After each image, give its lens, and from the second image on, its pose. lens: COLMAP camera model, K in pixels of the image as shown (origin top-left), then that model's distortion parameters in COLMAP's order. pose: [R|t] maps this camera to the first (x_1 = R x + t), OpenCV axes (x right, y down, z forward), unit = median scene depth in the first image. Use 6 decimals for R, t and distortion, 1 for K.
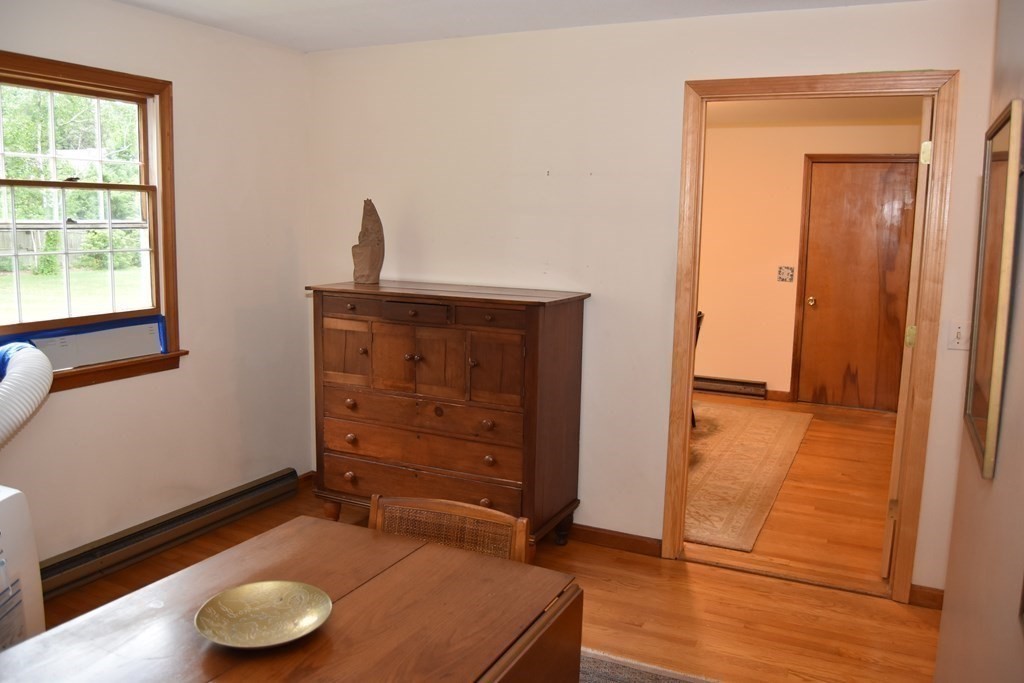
lens RADIAL K [[808.9, 0, 513.9], [0, 808.9, 339.1], [0, 0, 1]] dist [-0.075947, 0.001202]
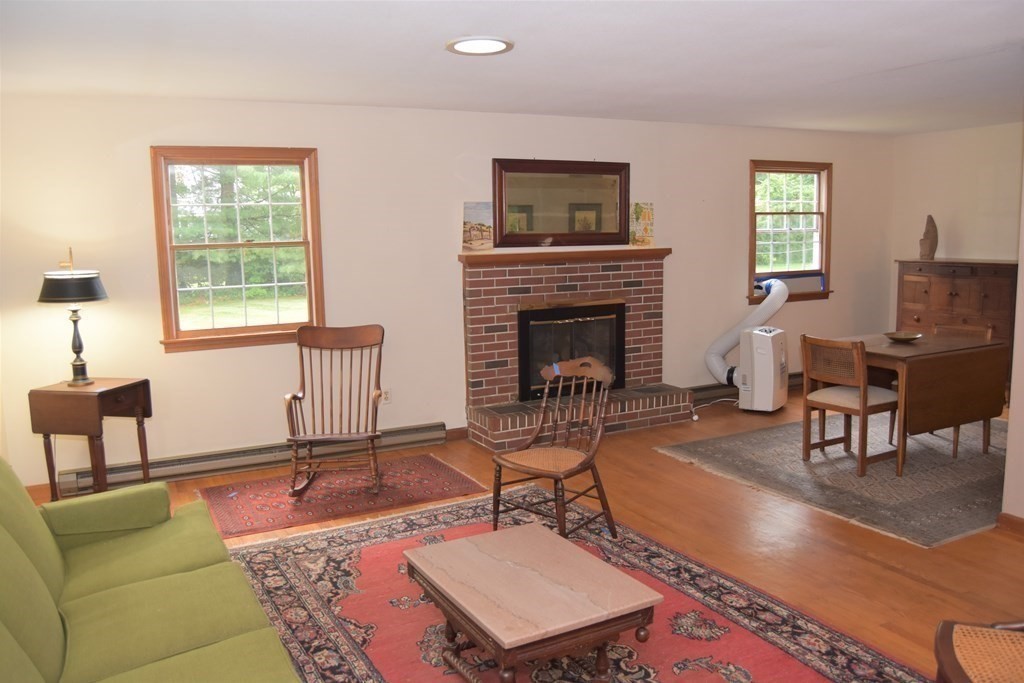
lens RADIAL K [[808.9, 0, 522.2], [0, 808.9, 338.5], [0, 0, 1]] dist [-0.075947, 0.001202]
pose [[0.814314, 0.041813, -0.578916, 0.145985], [-0.048333, 0.998823, 0.004154, 0.176311], [0.578408, 0.024598, 0.815377, -1.203776]]
